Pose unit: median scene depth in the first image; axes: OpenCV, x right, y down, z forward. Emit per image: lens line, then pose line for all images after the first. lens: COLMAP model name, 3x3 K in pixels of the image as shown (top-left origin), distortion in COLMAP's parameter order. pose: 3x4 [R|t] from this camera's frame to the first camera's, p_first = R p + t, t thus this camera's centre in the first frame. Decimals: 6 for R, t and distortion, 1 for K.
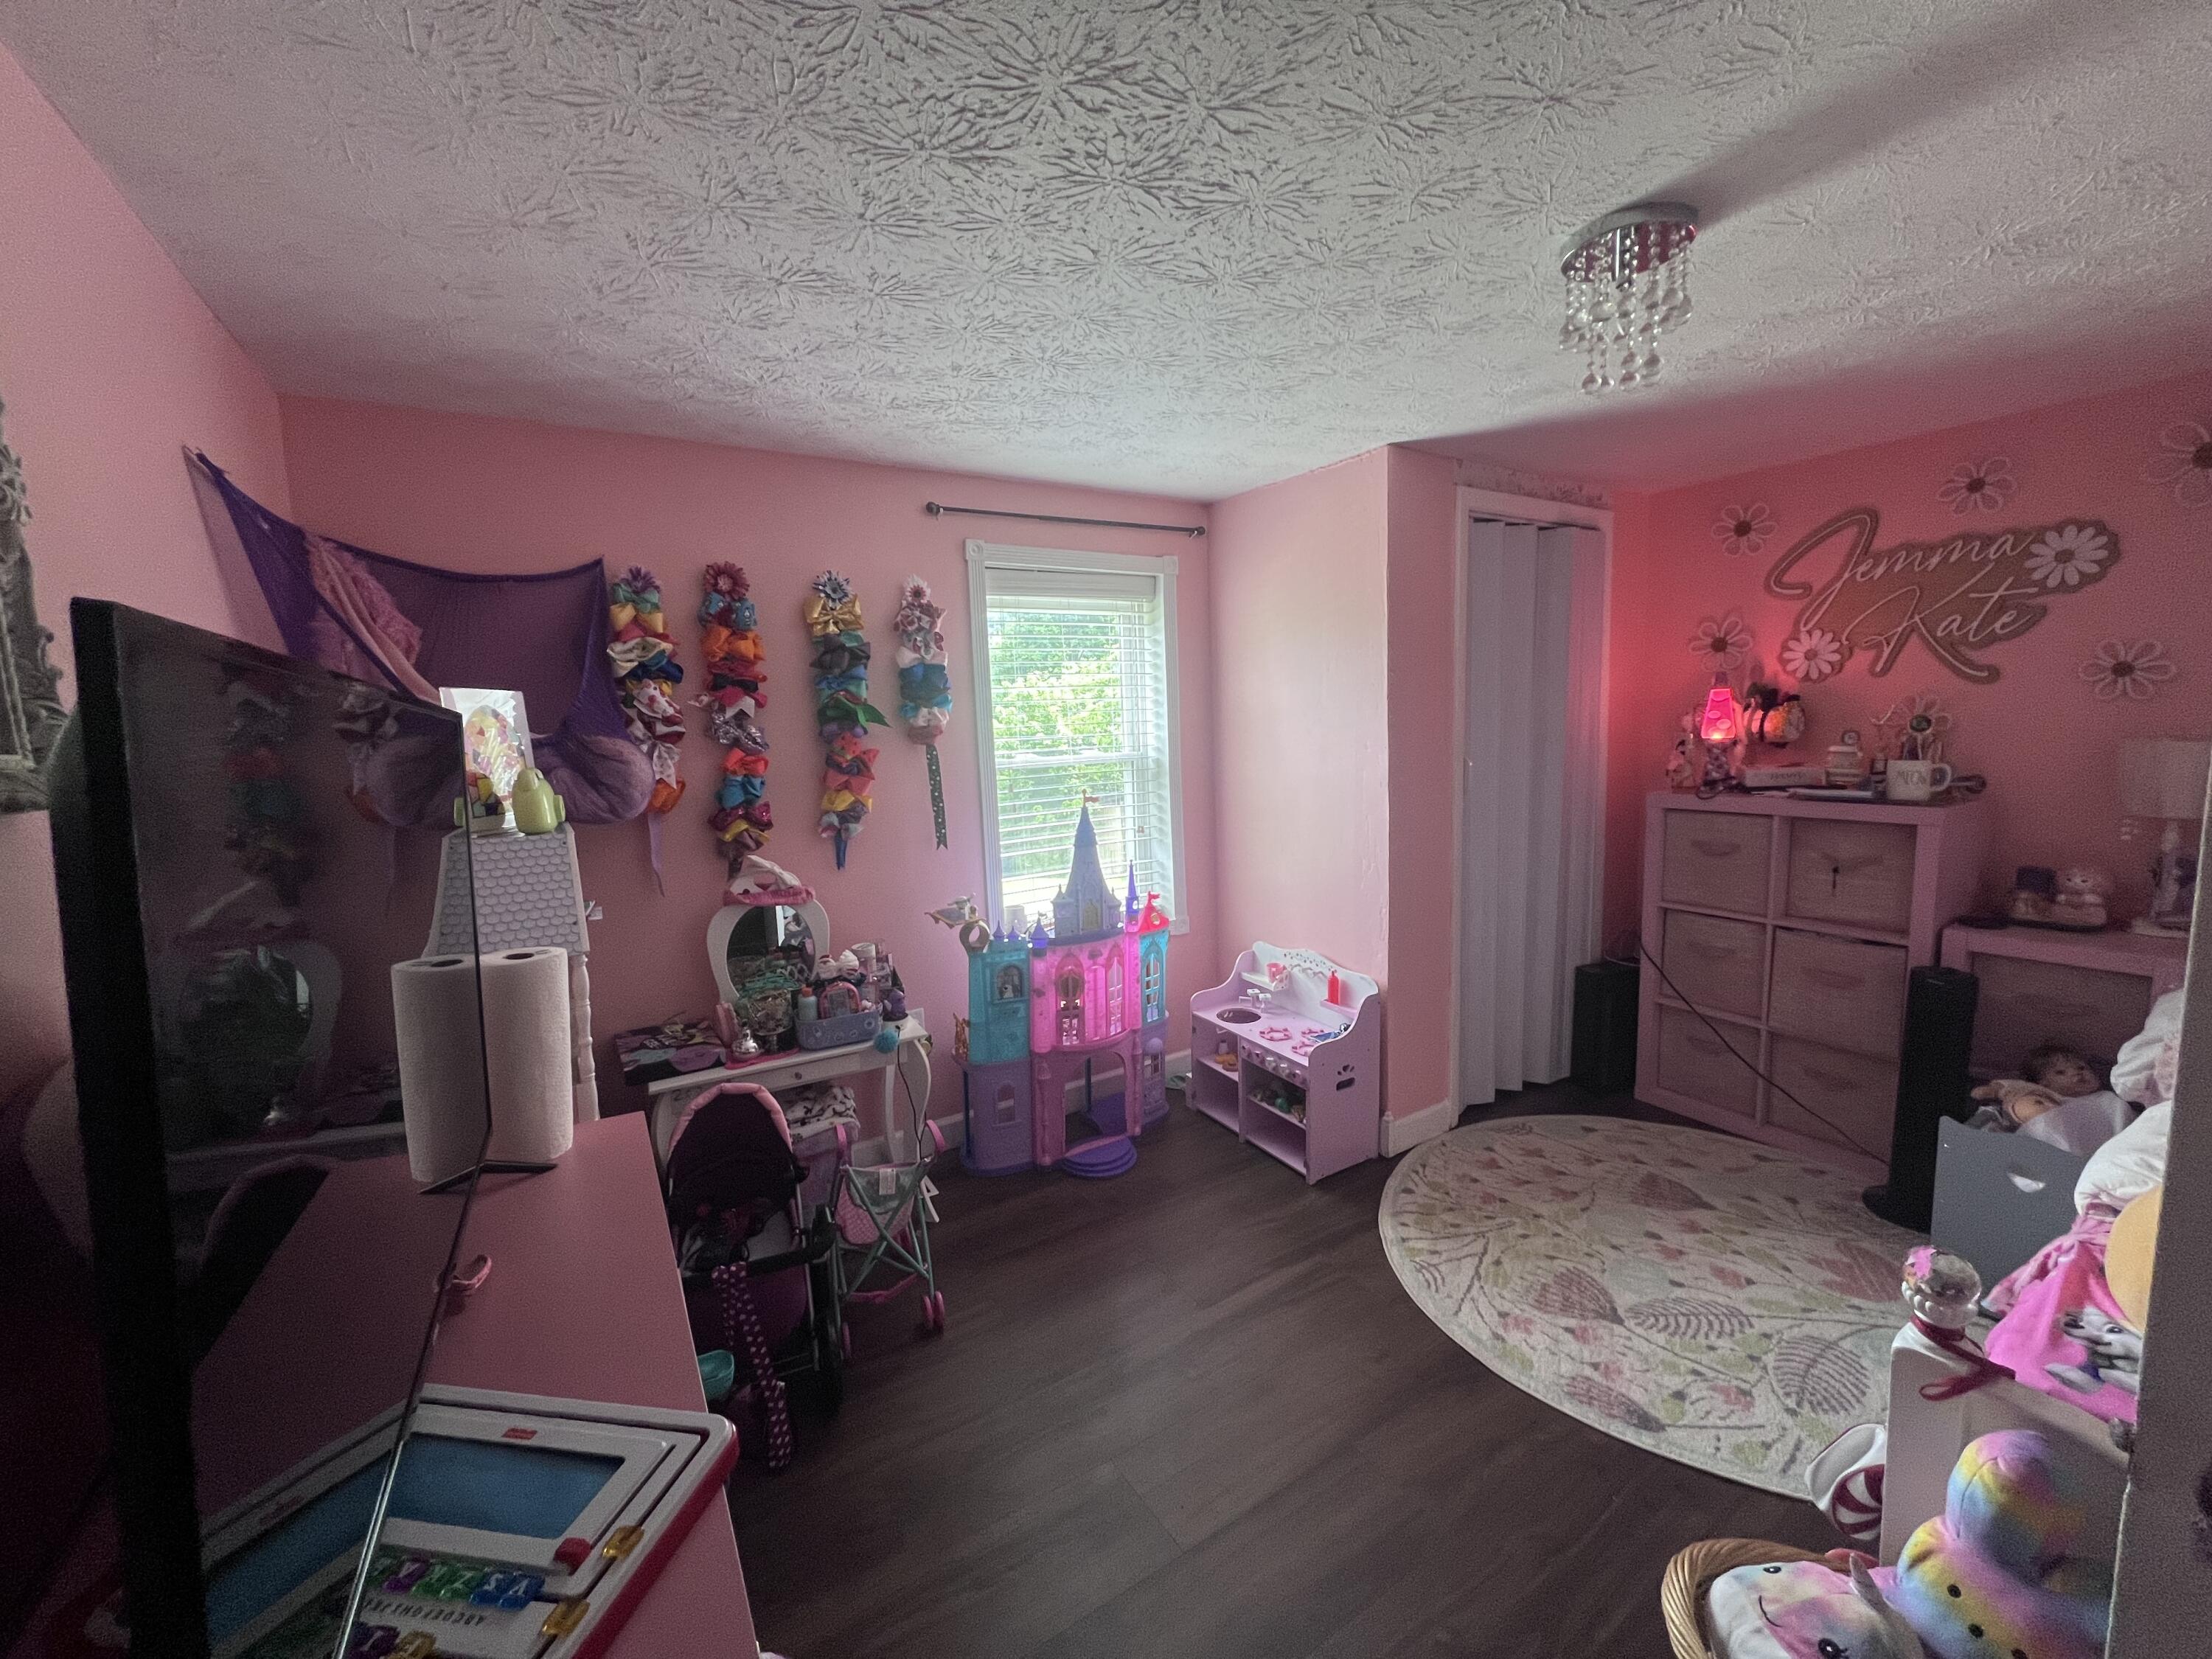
lens RADIAL K [[882.1, 0, 1096.3], [0, 882.1, 825.0], [0, 0, 1]] dist [-0.001359, -0.000278]
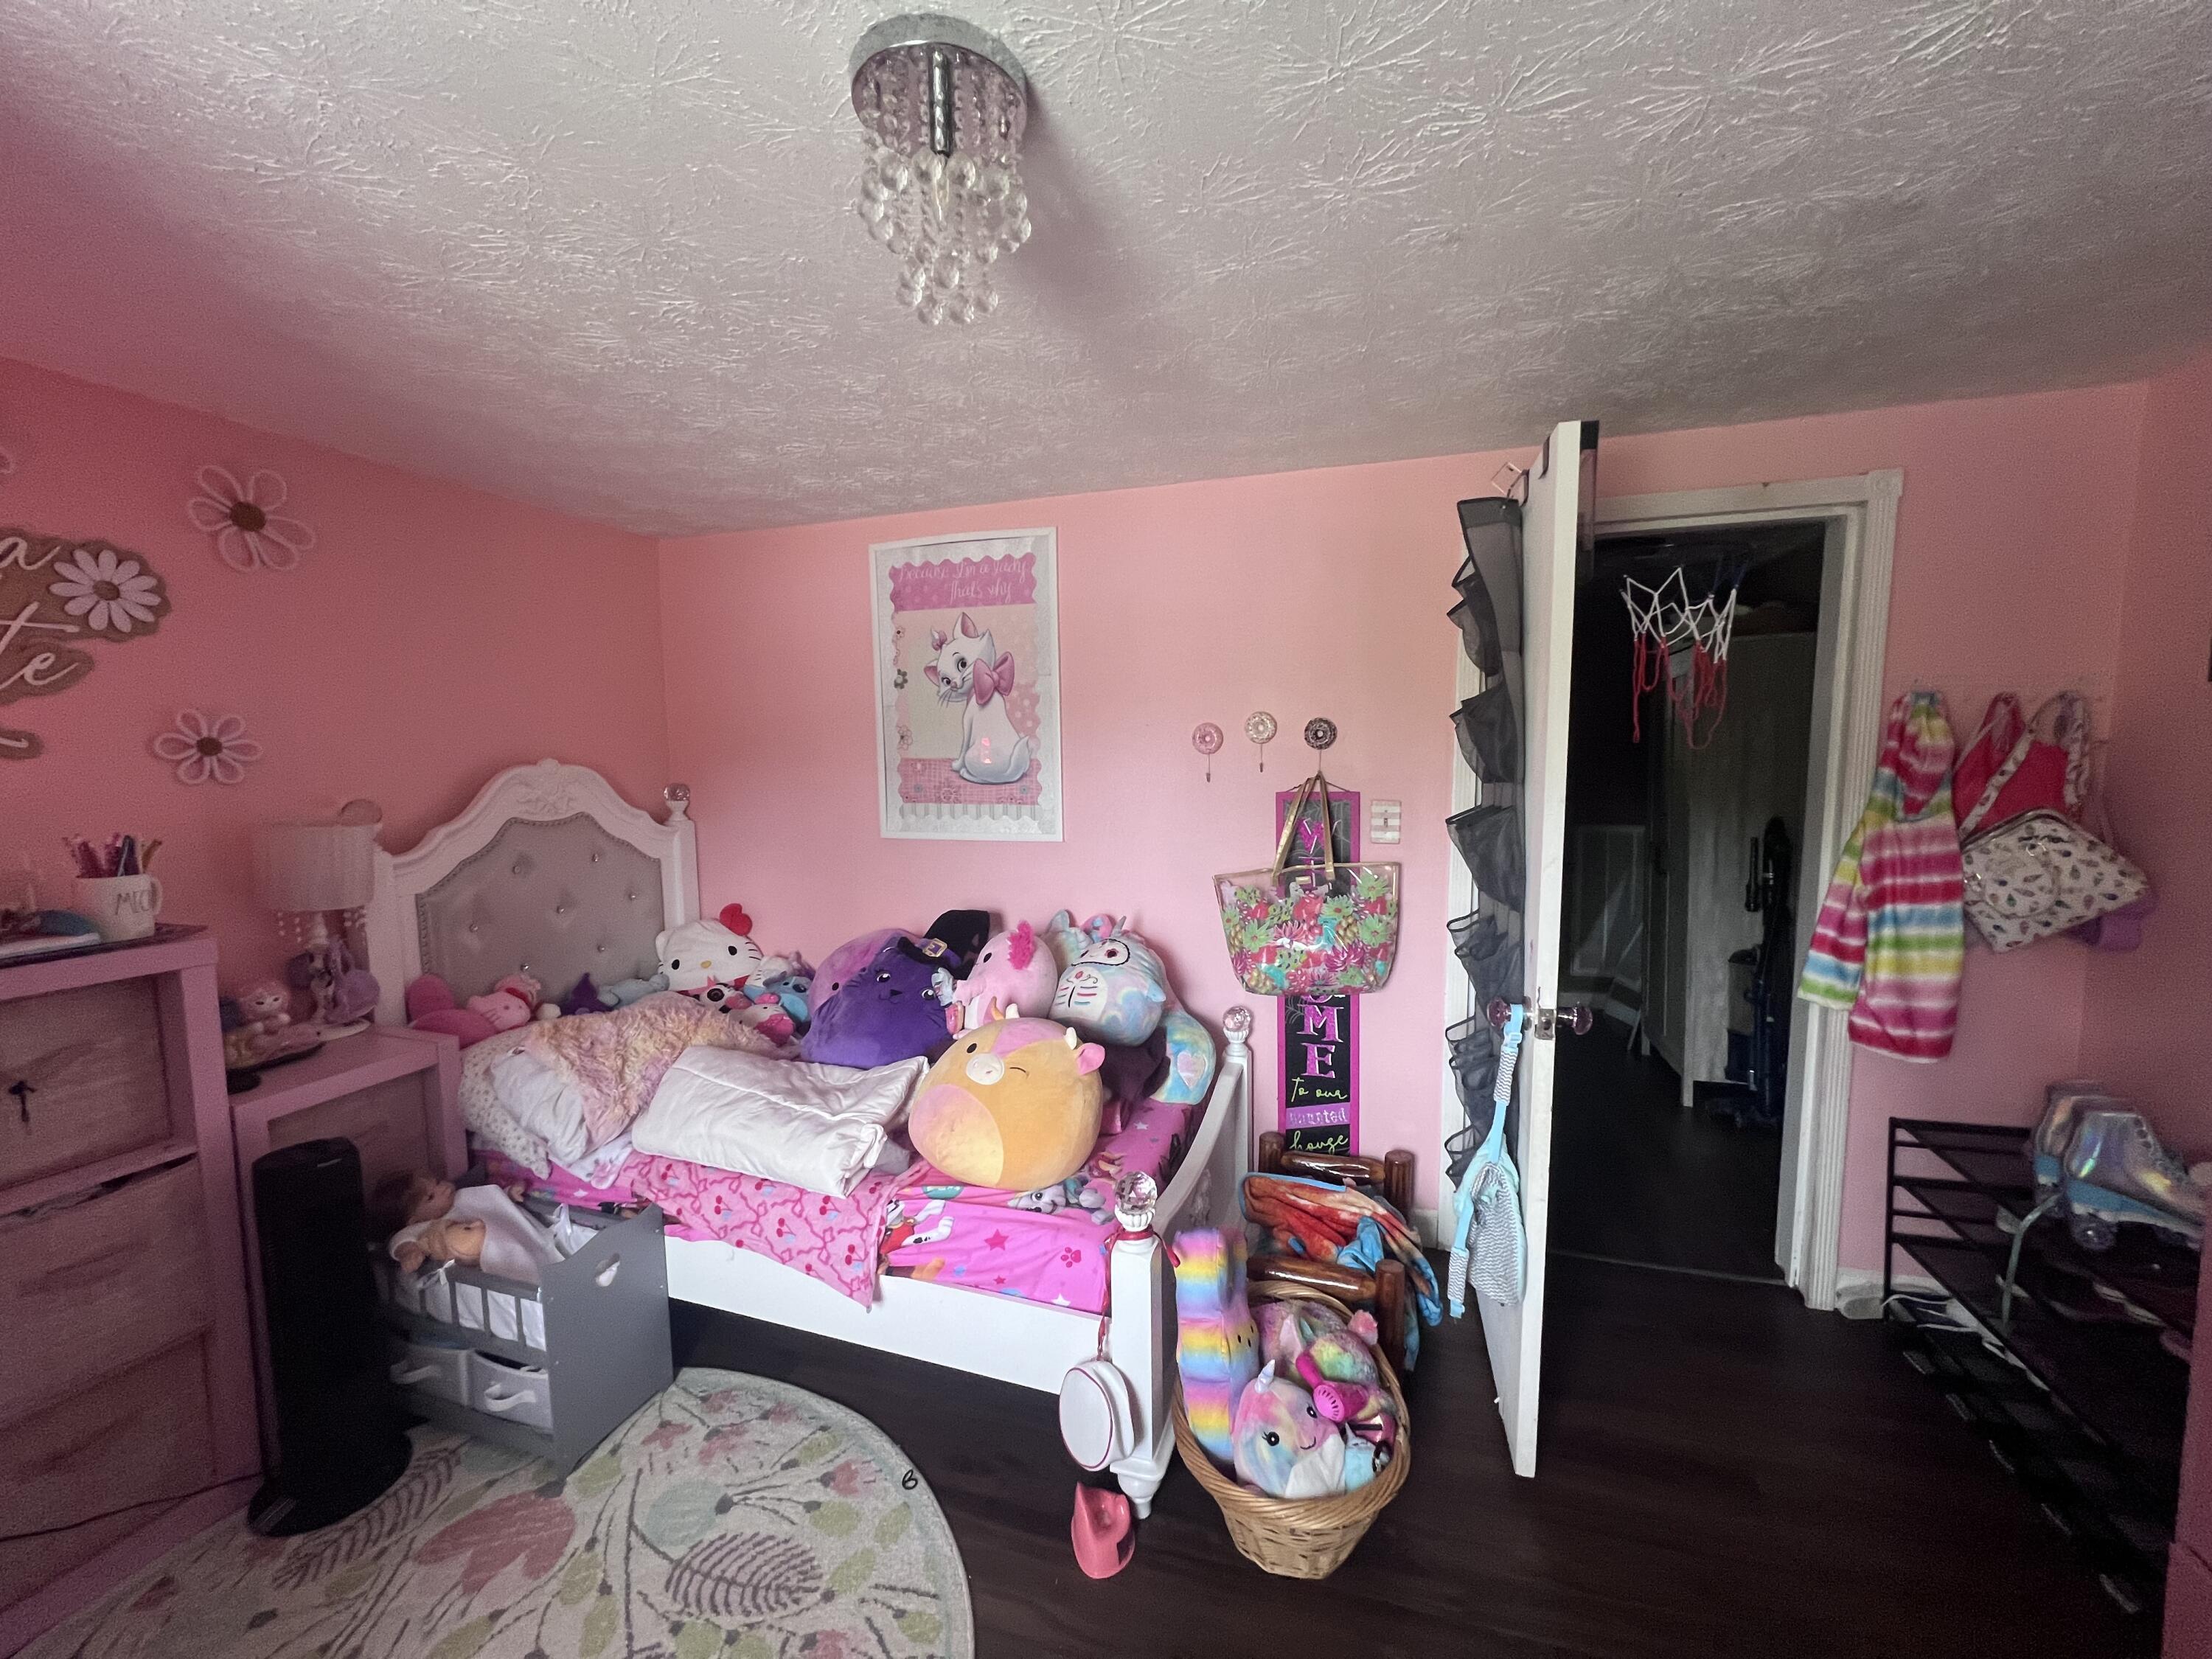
lens RADIAL K [[882.1, 0, 1099.7], [0, 882.1, 832.8], [0, 0, 1]] dist [-0.001359, -0.000278]
pose [[-0.654655, -0.029306, 0.755359, -0.006829], [0.117898, 0.983062, 0.140320, -0.111622], [-0.746677, 0.180917, -0.640112, 0.889614]]
